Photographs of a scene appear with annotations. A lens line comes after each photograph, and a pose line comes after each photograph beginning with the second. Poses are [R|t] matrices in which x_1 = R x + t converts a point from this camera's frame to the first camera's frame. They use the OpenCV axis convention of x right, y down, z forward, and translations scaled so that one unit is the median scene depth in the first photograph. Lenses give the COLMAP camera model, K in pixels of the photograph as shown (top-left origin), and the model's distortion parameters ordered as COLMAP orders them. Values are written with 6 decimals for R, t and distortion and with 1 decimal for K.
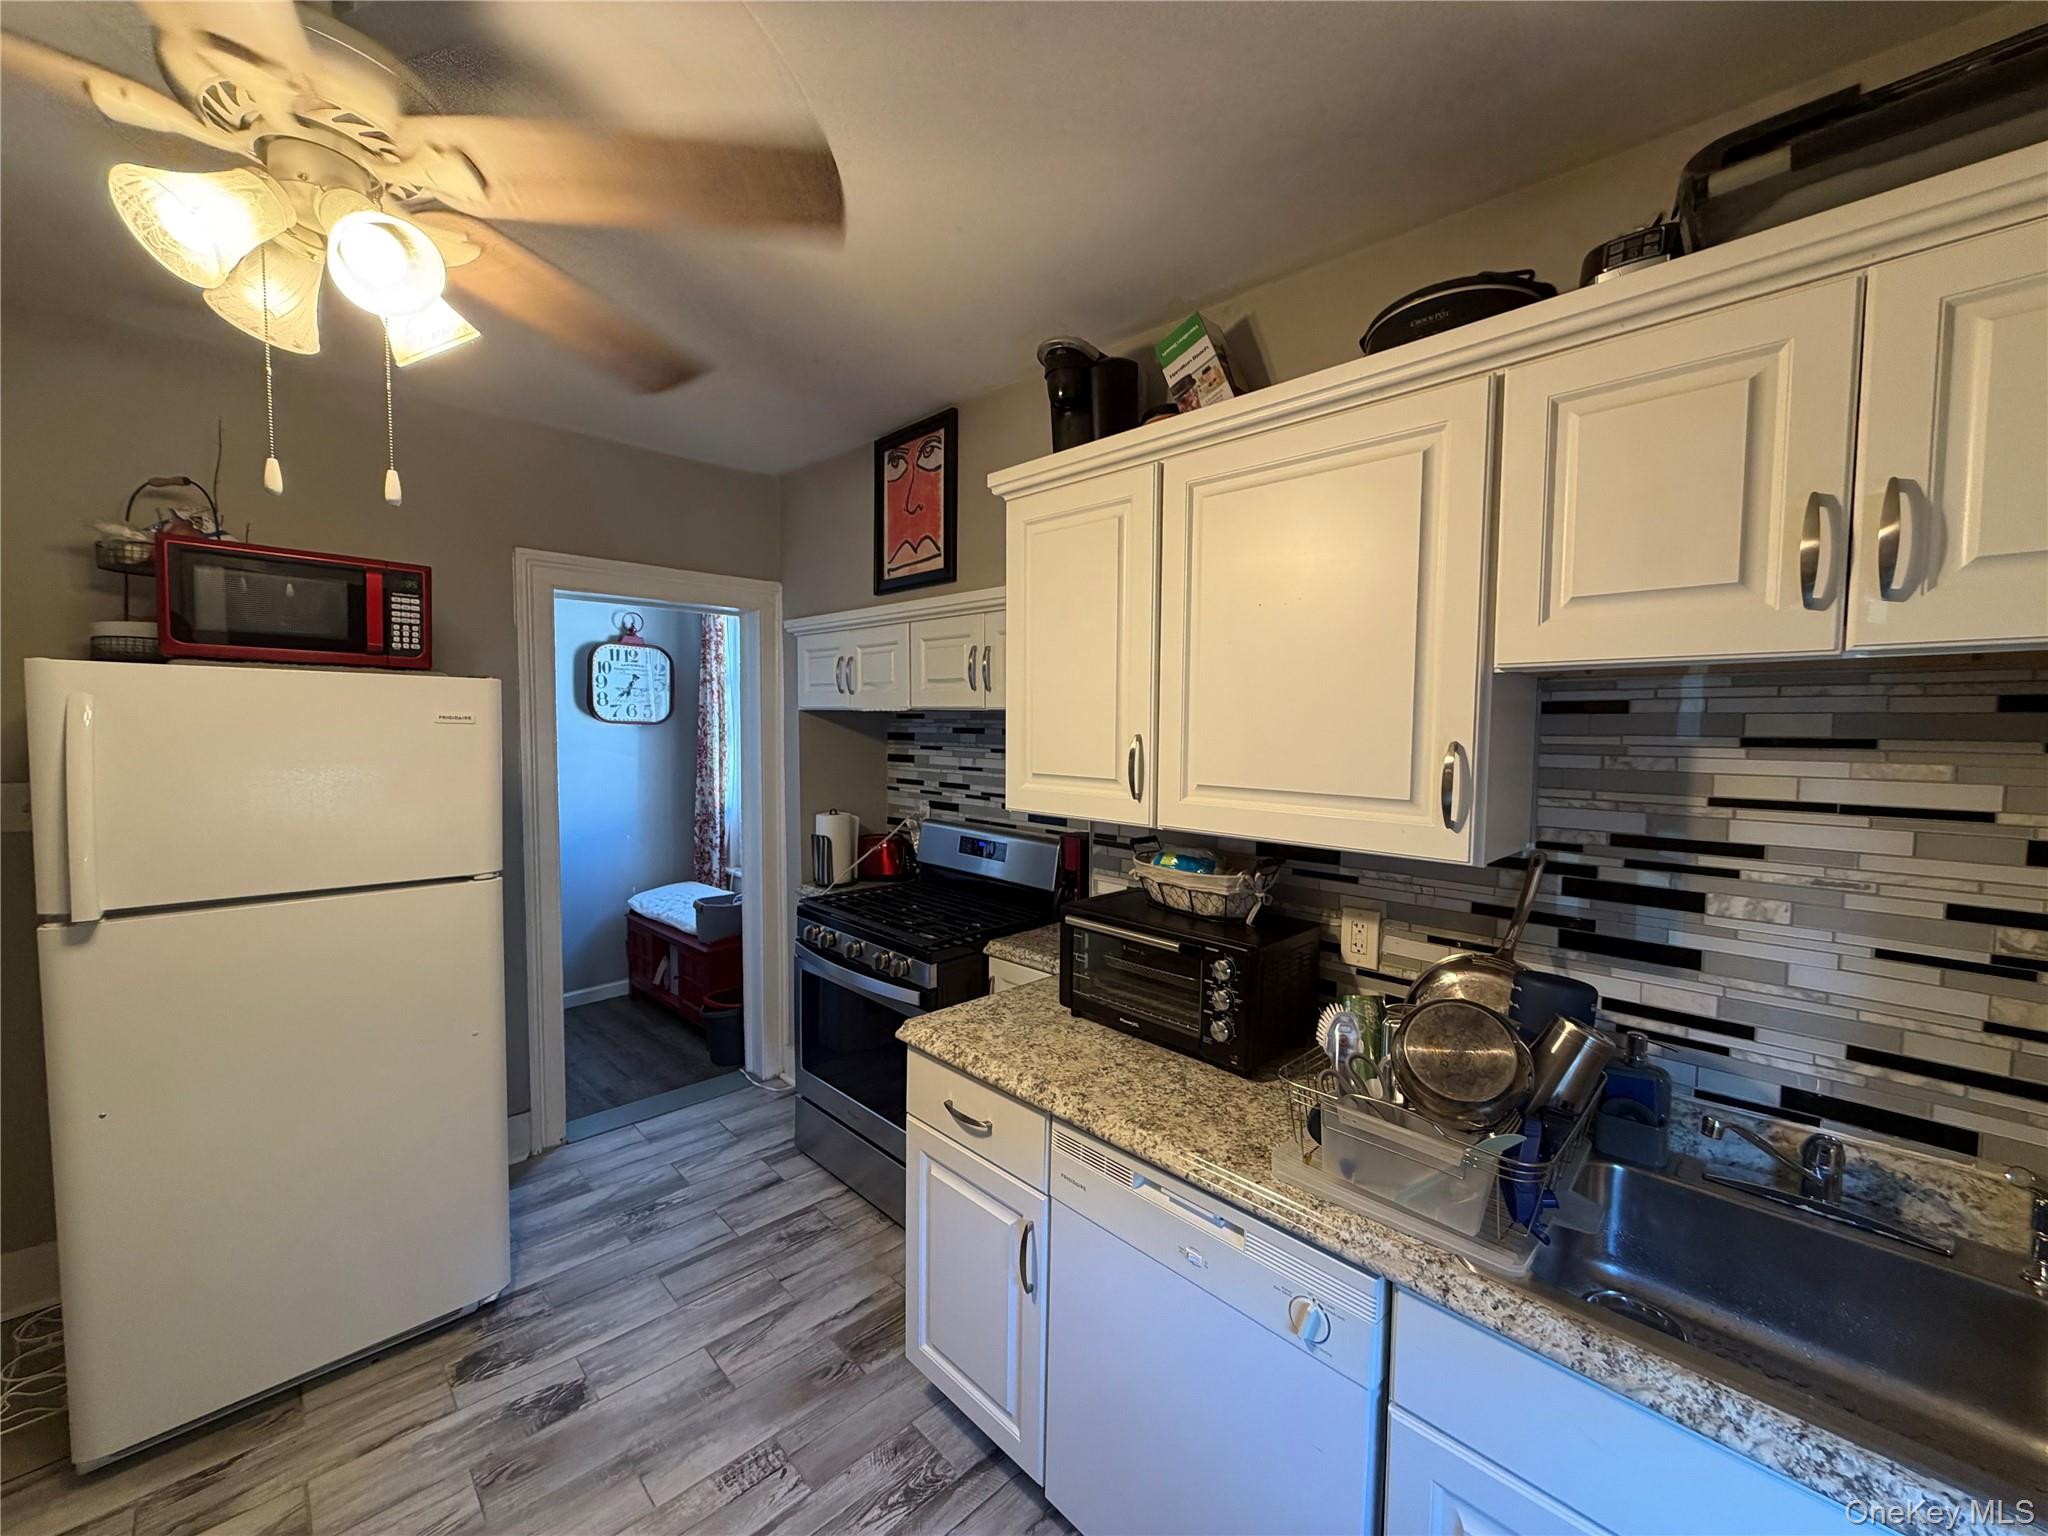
lens RADIAL K [[819.4, 0, 1024.0], [0, 819.4, 768.0], [0, 0, 1]] dist [-0.001499, 0.000121]
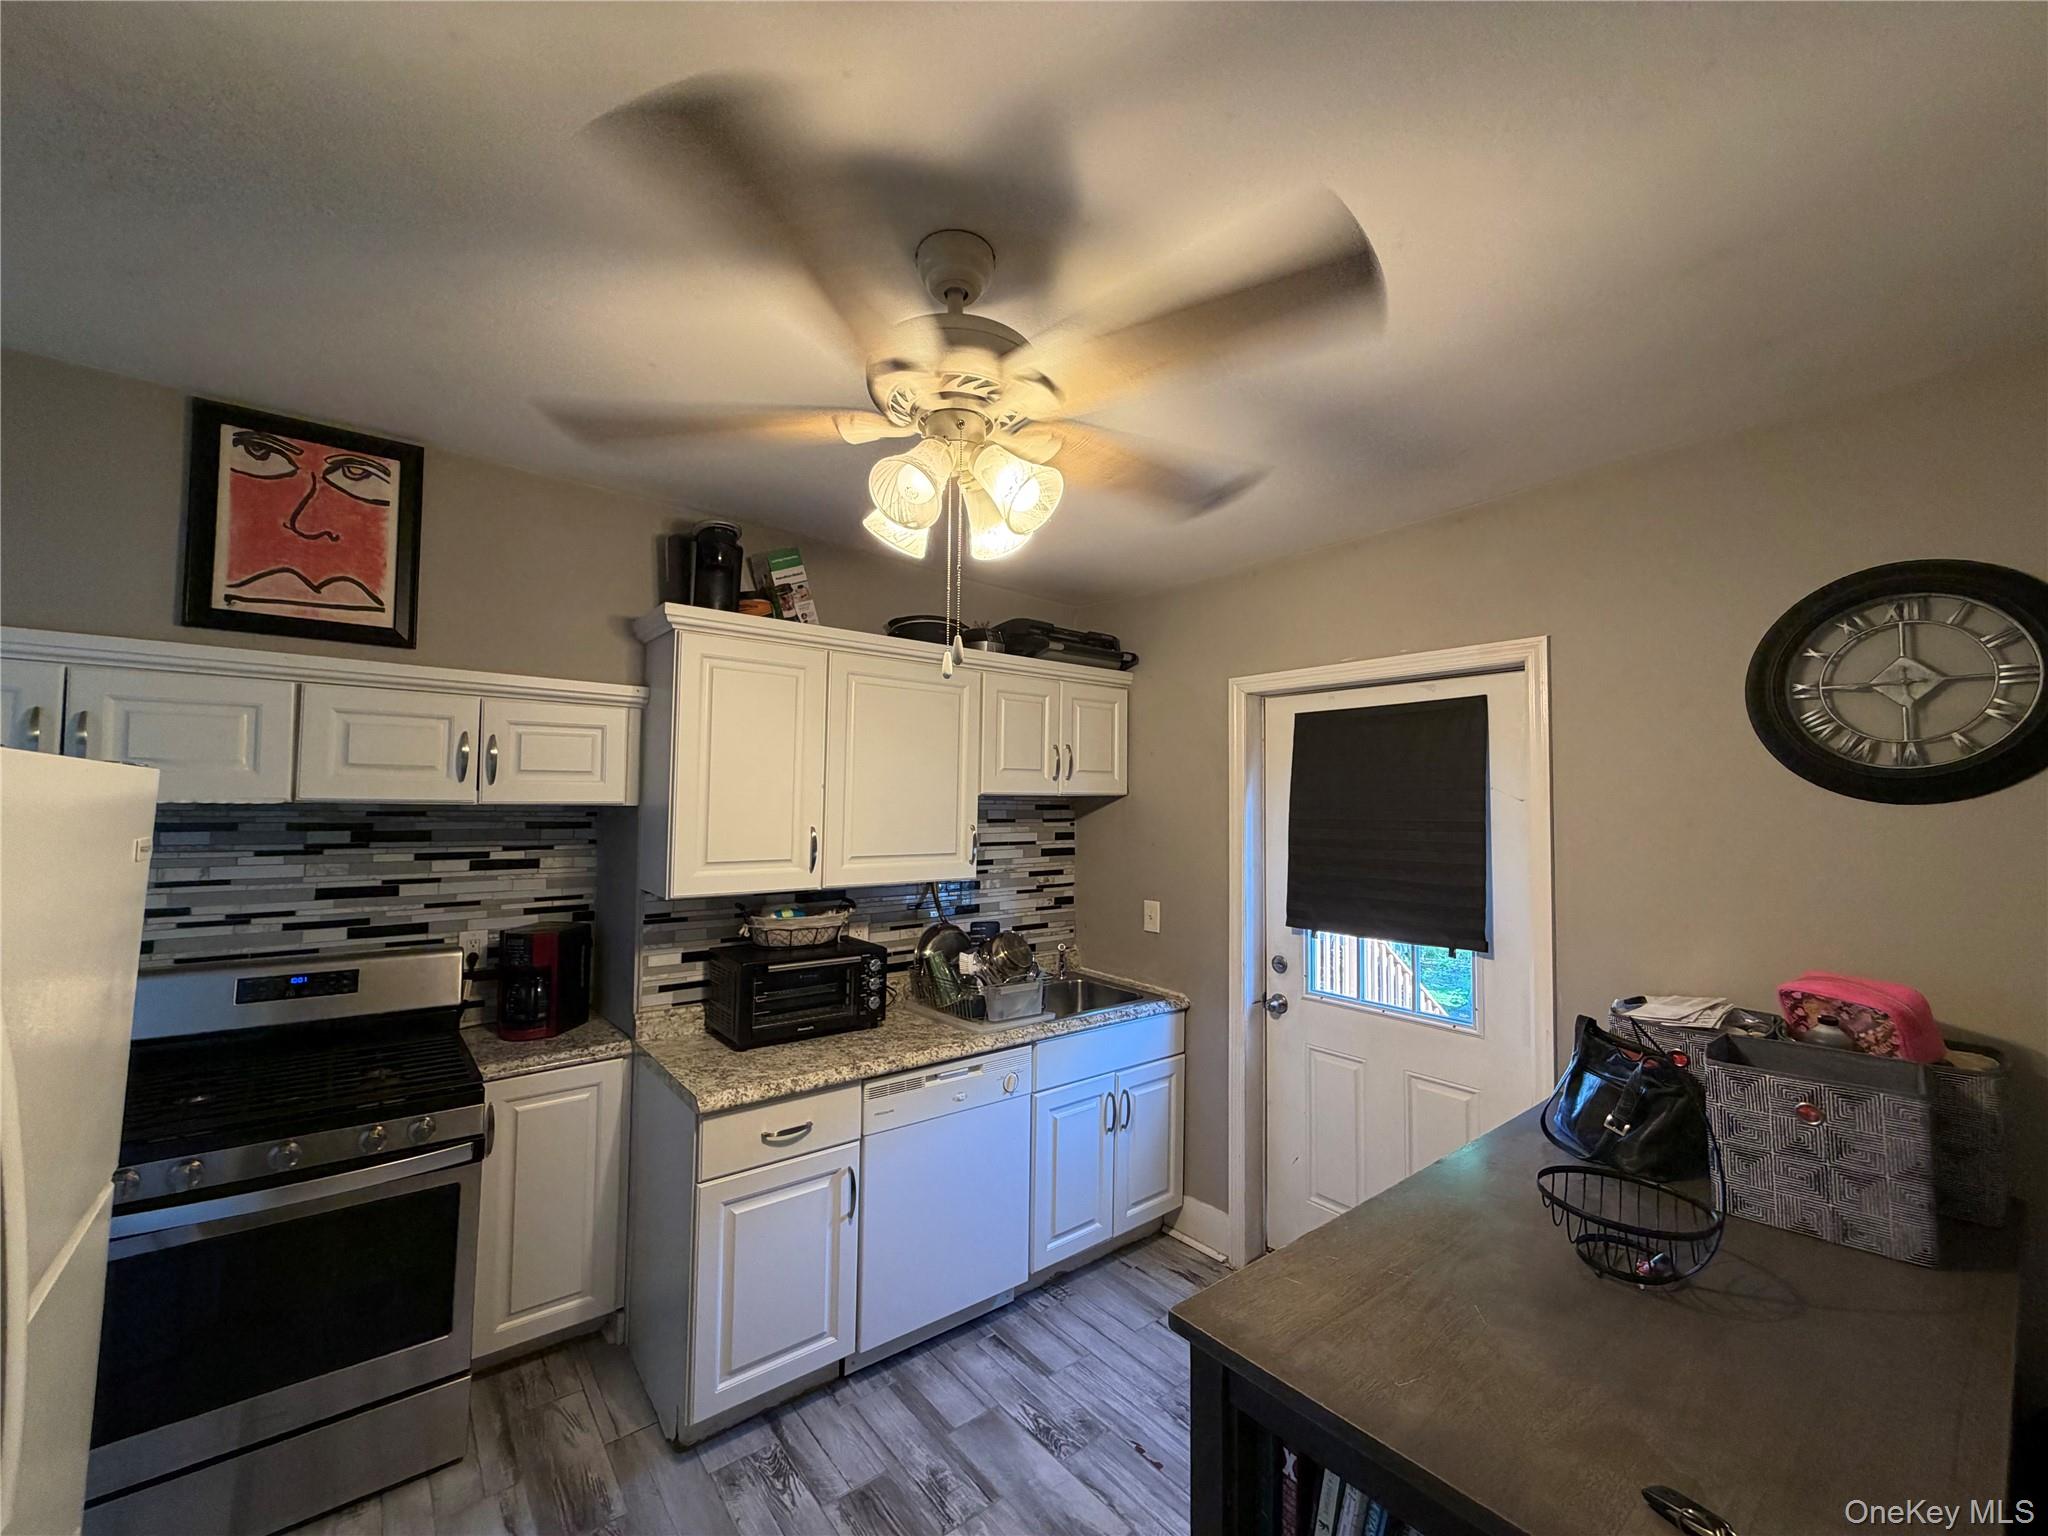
lens RADIAL K [[824.1, 0, 1012.7], [0, 824.1, 764.6], [0, 0, 1]] dist [0.002375, 0.000253]
pose [[0.096000, 0.032231, 0.994859, -1.312683], [0.041787, 0.998464, -0.036380, -0.084180], [-0.994504, 0.045064, 0.094505, 0.494208]]
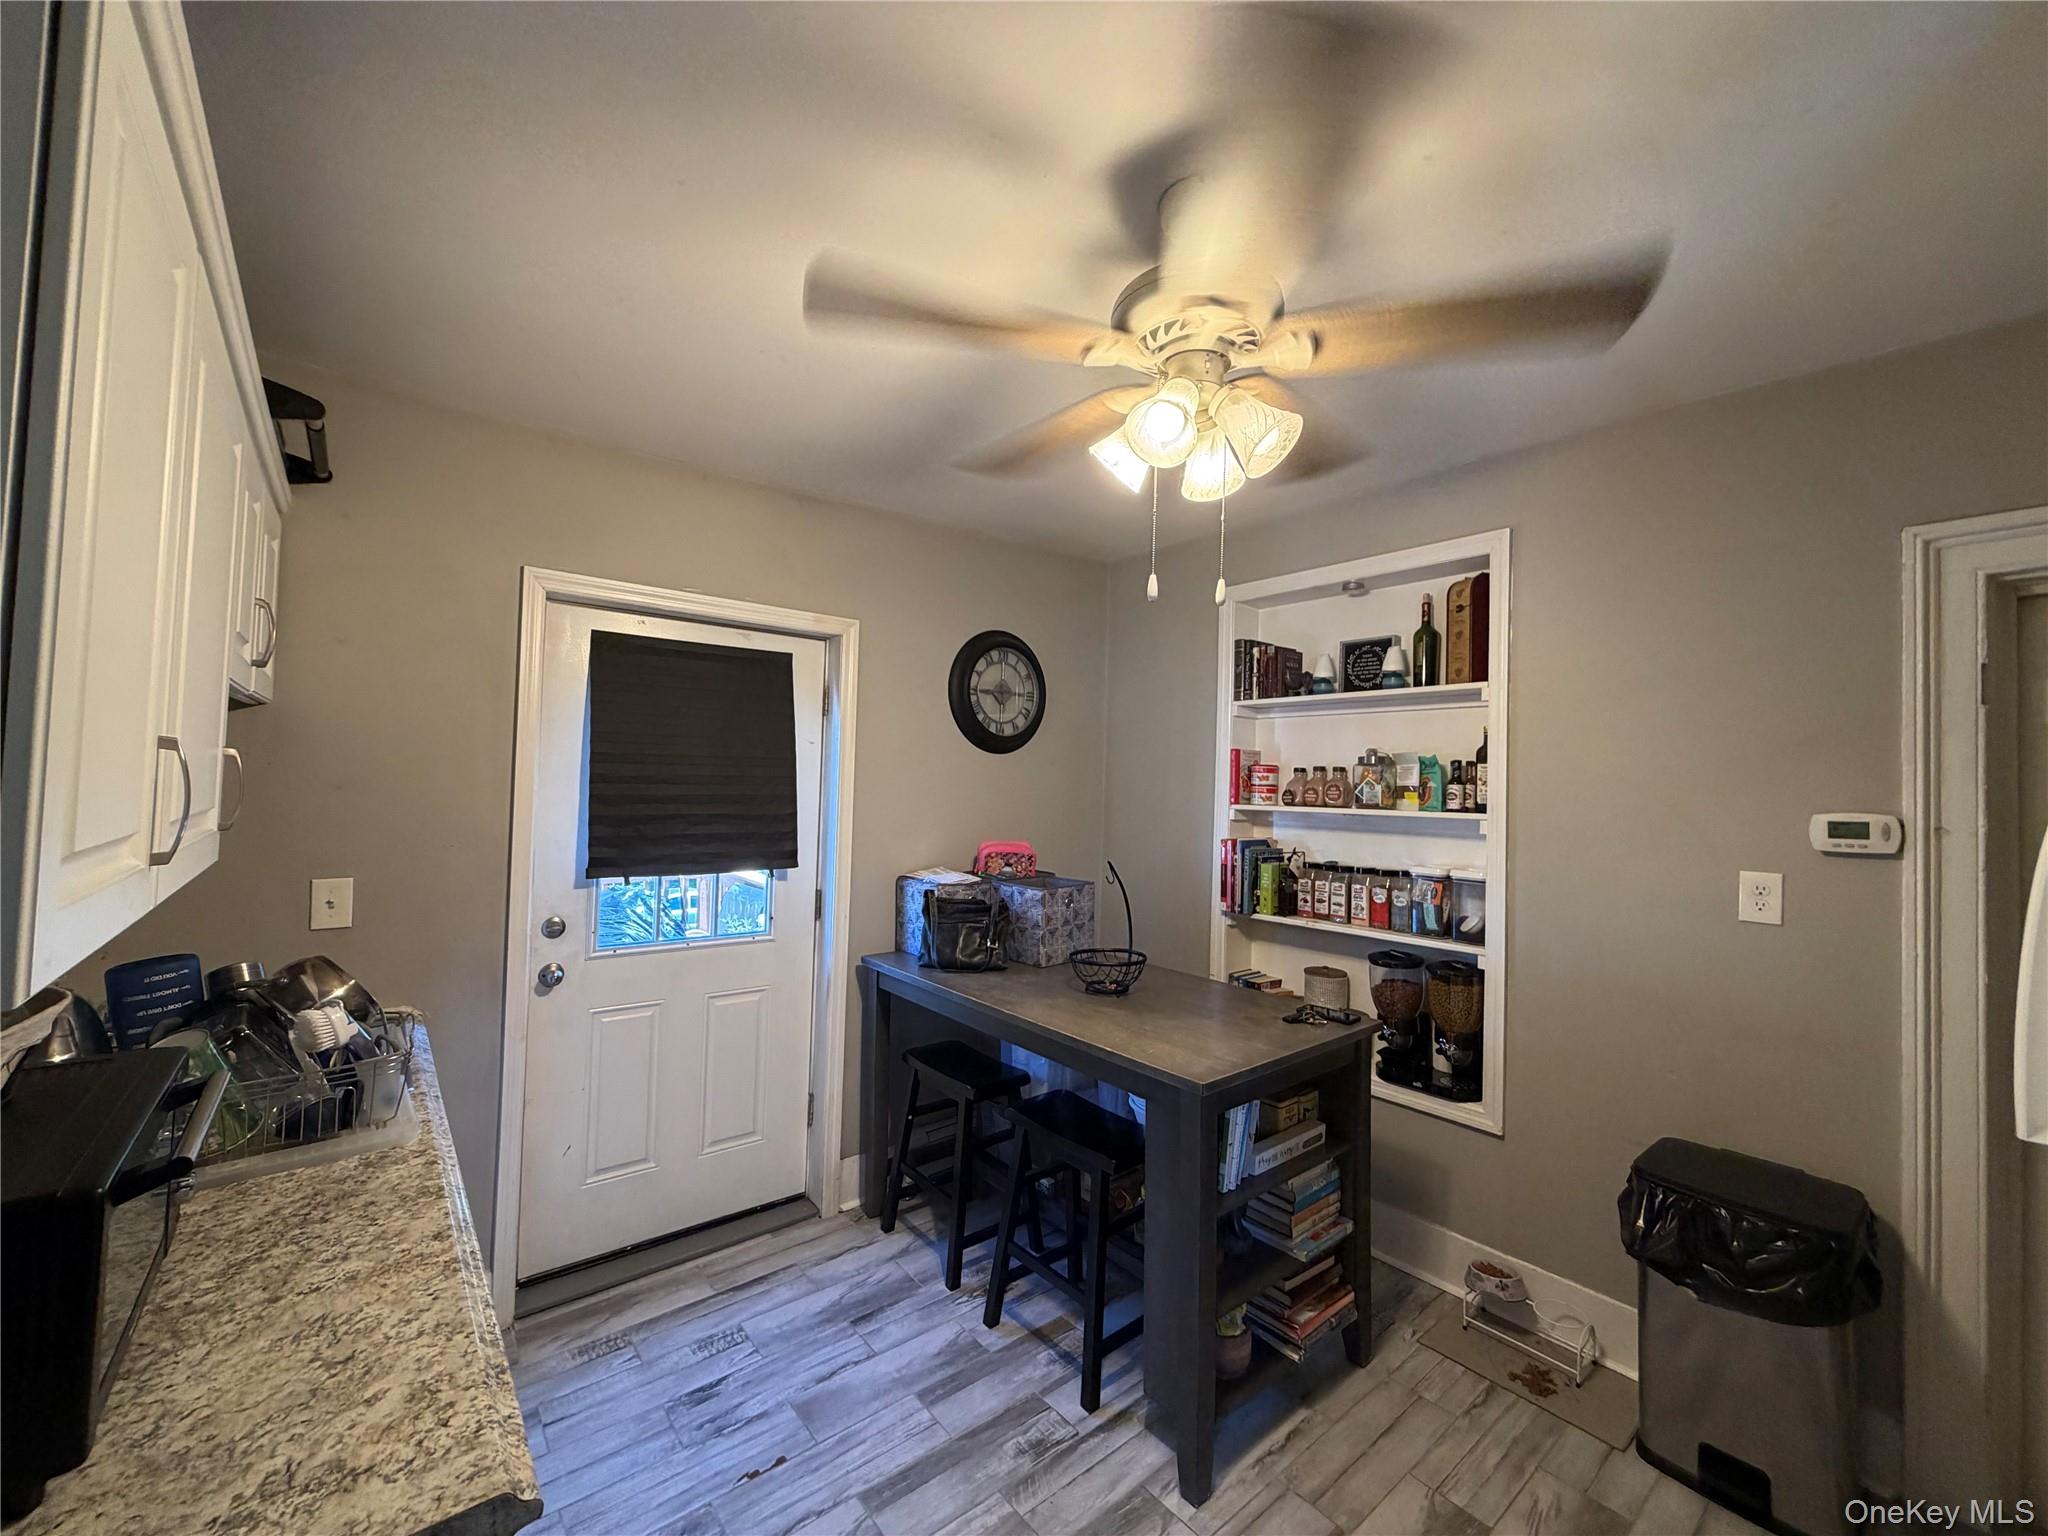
lens RADIAL K [[819.4, 0, 1024.0], [0, 819.4, 768.0], [0, 0, 1]] dist [-0.001499, 0.000121]
pose [[-0.995728, -0.038894, 0.083745, -0.437307], [-0.036394, 0.998851, 0.031169, -0.057032], [-0.084861, 0.027988, -0.996000, 1.464583]]
